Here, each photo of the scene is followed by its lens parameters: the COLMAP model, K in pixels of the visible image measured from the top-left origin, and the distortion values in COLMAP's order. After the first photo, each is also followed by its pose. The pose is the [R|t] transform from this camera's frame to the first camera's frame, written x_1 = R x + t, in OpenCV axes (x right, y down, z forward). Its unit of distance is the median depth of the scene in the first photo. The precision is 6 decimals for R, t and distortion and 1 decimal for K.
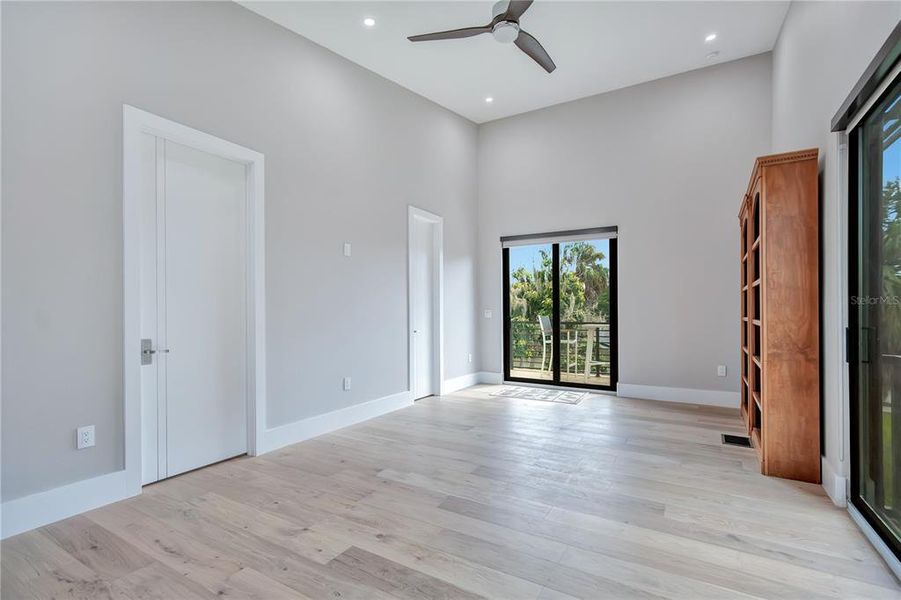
lens RADIAL K [[418.8, 0, 458.4], [0, 418.8, 304.2], [0, 0, 1]] dist [0.000795, 0.001260]
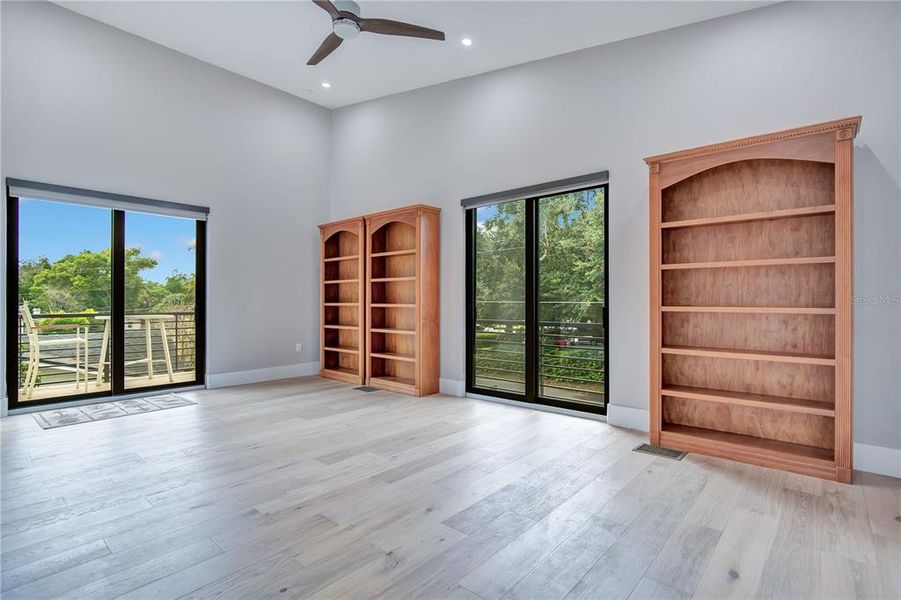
lens RADIAL K [[418.8, 0, 458.4], [0, 418.8, 304.2], [0, 0, 1]] dist [0.000795, 0.001260]
pose [[0.196741, -0.007919, 0.980423, -0.430852], [-0.017015, 0.999789, 0.011490, 0.008069], [-0.980308, -0.018942, 0.196565, 0.261513]]
